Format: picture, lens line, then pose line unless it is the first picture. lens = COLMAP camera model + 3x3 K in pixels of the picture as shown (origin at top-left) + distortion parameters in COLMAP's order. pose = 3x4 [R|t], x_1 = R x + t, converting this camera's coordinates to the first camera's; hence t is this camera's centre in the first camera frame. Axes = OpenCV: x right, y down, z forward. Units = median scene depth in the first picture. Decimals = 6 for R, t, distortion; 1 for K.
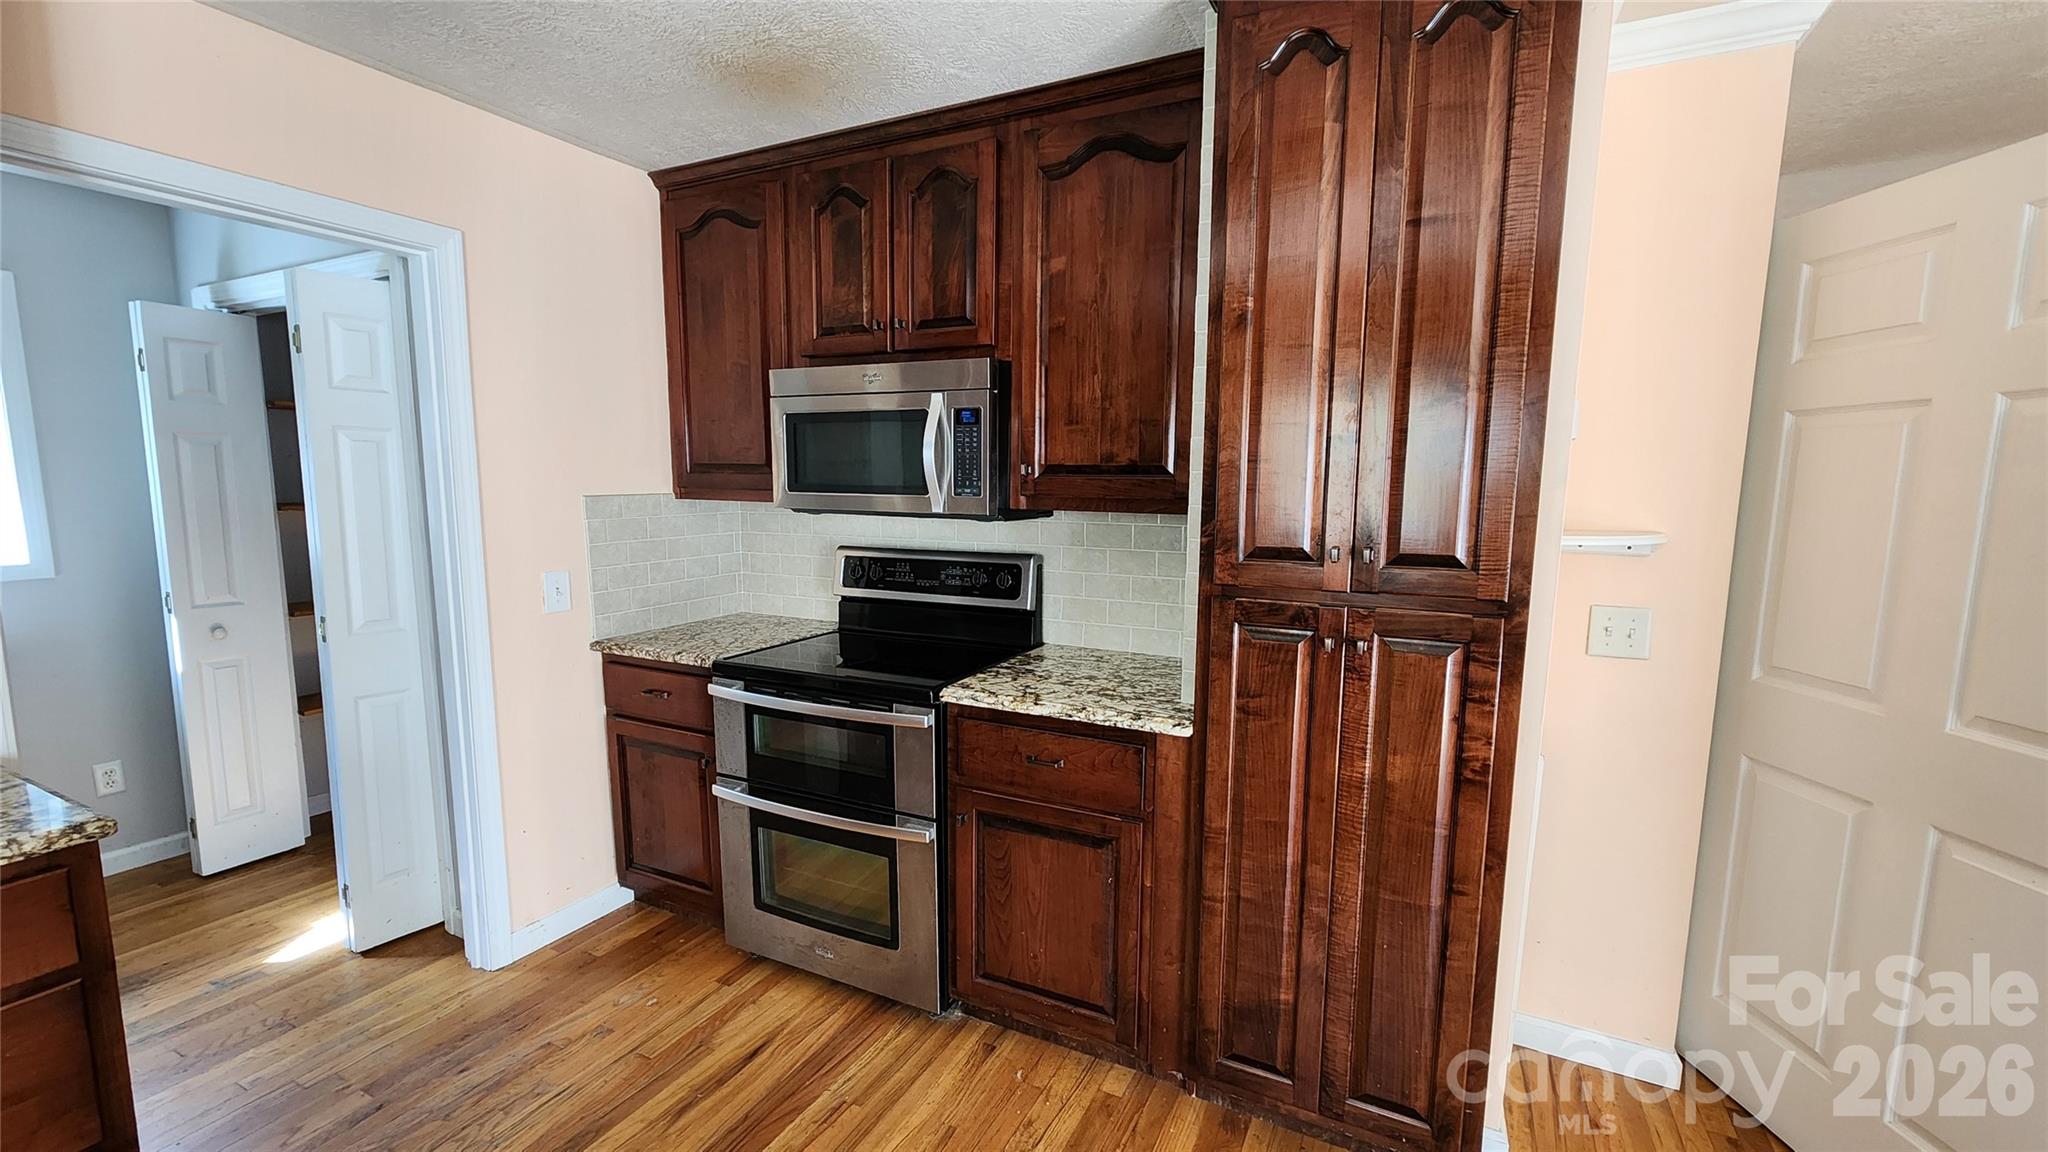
lens RADIAL K [[839.2, 0, 1023.6], [0, 839.2, 580.5], [0, 0, 1]] dist [-0.000846, 0.000275]
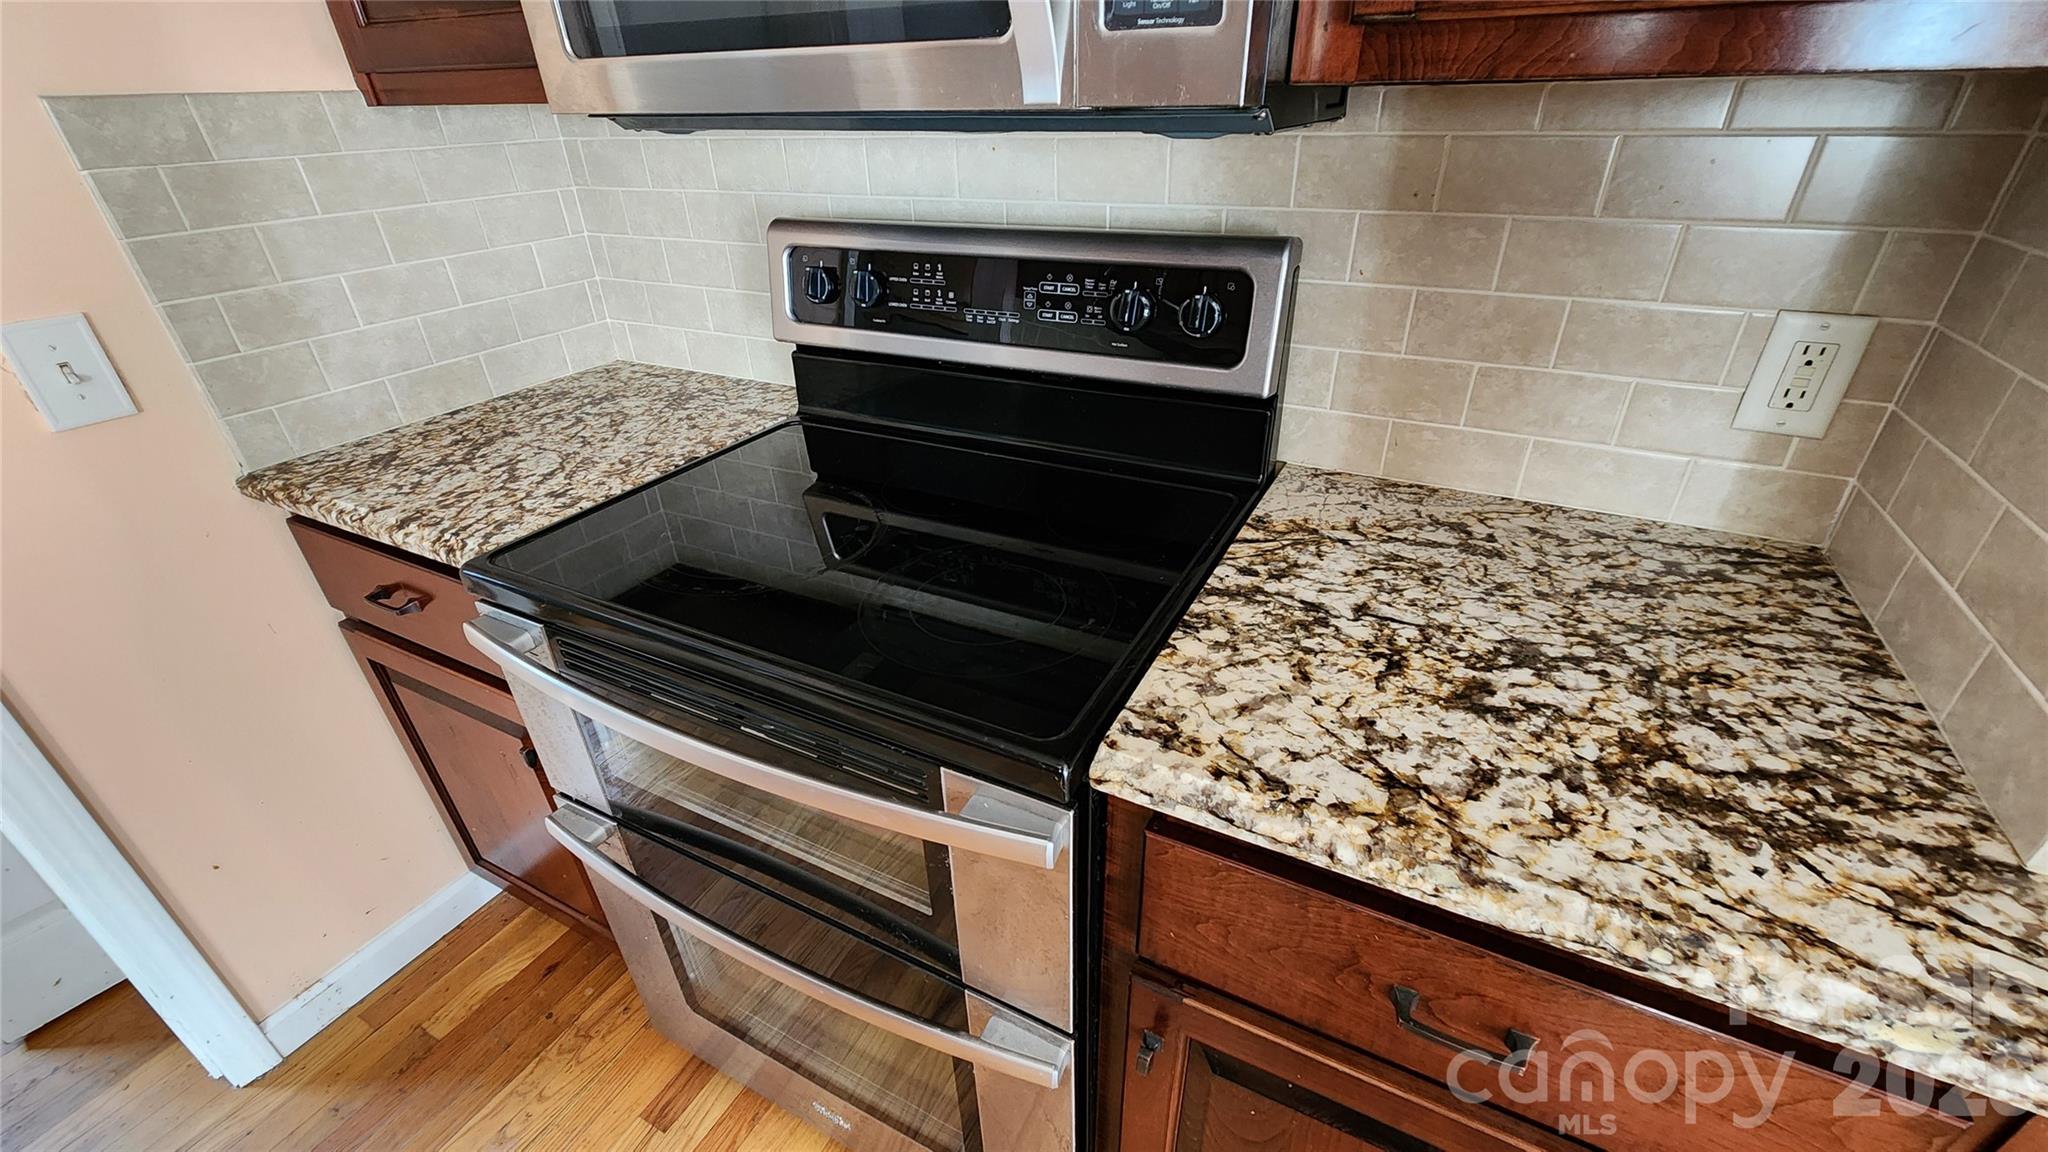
lens RADIAL K [[839.2, 0, 1031.0], [0, 839.2, 583.9], [0, 0, 1]] dist [-0.000846, 0.000275]
pose [[0.999444, -0.015592, -0.029457, -0.096982], [0.025836, 0.920793, 0.389196, -0.040657], [0.021056, -0.389741, 0.920684, 0.653474]]
